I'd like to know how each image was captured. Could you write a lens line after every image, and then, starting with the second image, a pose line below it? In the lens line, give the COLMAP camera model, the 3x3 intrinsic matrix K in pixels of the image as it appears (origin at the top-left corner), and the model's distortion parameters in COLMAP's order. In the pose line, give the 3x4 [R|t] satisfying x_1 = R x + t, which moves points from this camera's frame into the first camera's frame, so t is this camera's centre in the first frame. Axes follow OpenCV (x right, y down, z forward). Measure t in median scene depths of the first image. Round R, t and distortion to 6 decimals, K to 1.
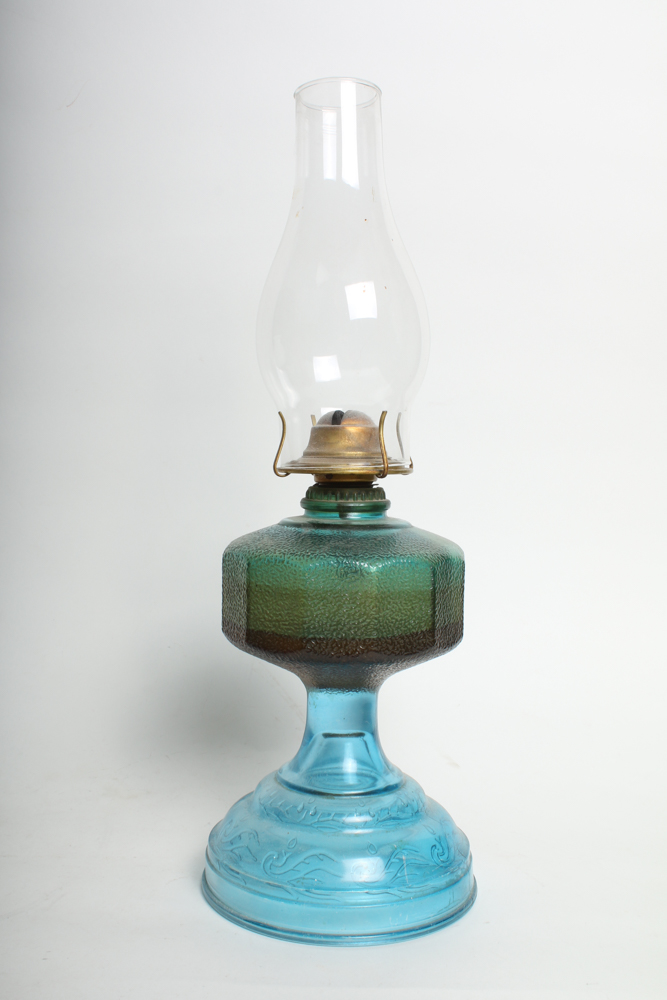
lens RADIAL K [[1010.6, 0, 333.5], [0, 1010.6, 500.0], [0, 0, 1]] dist [-0.100505, 0.001318]
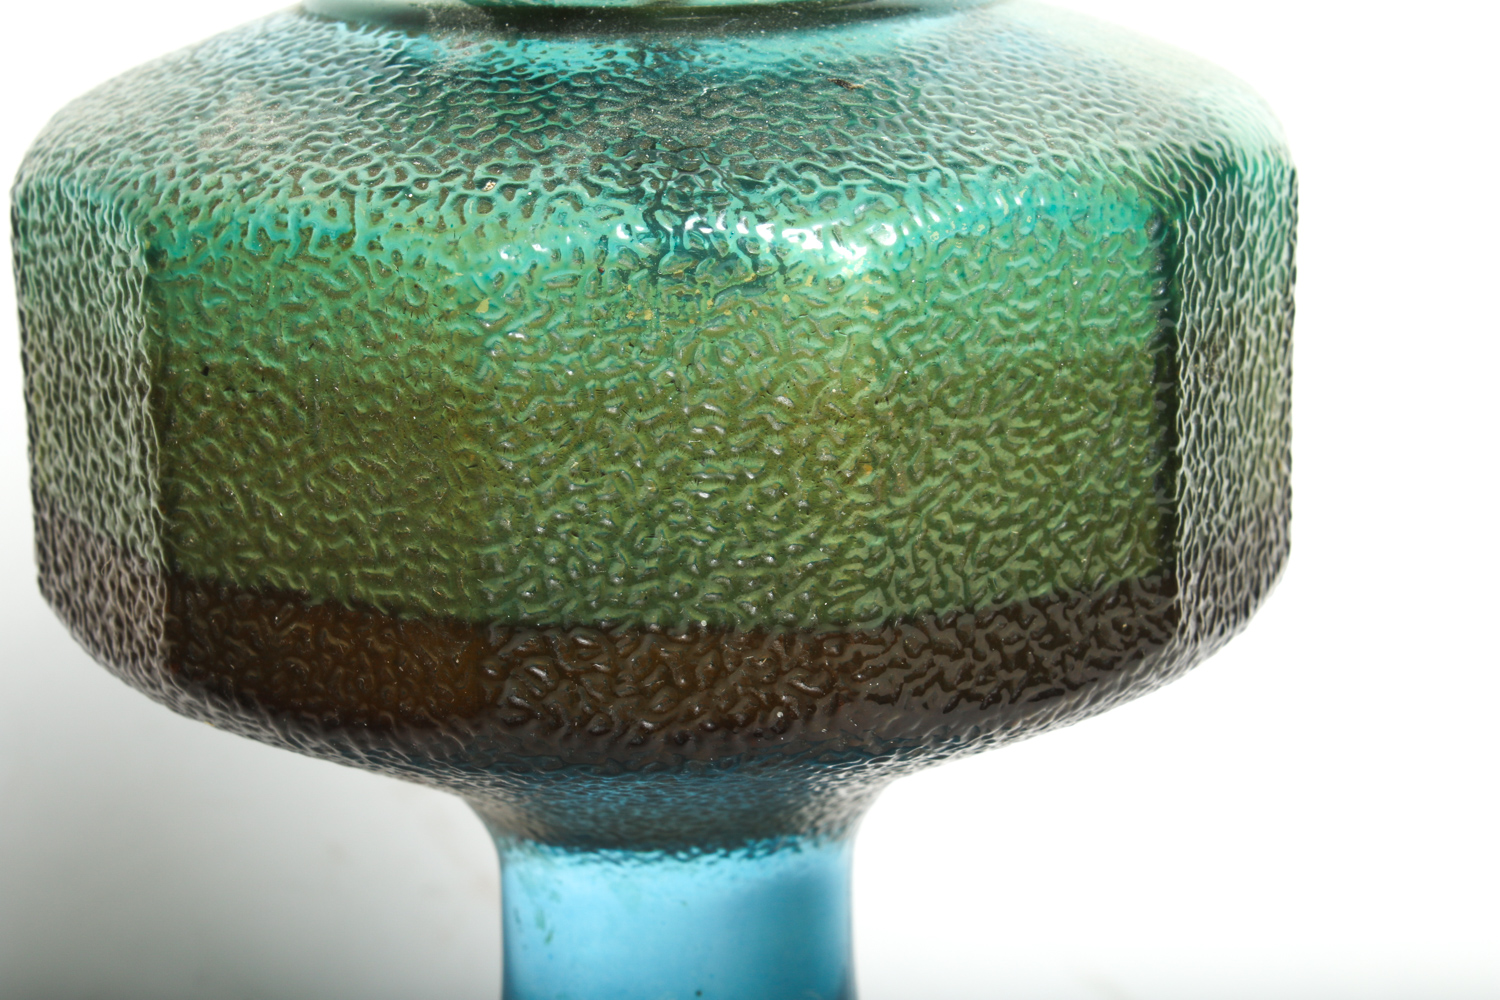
lens RADIAL K [[3646.3, 0, 750.0], [0, 3646.3, 500.0], [0, 0, 1]] dist [0.016364, 0.428970]
pose [[0.996196, -0.054400, 0.068074, -0.024088], [0.040647, 0.981097, 0.189200, -0.012976], [-0.077080, -0.185714, 0.979576, 0.336030]]
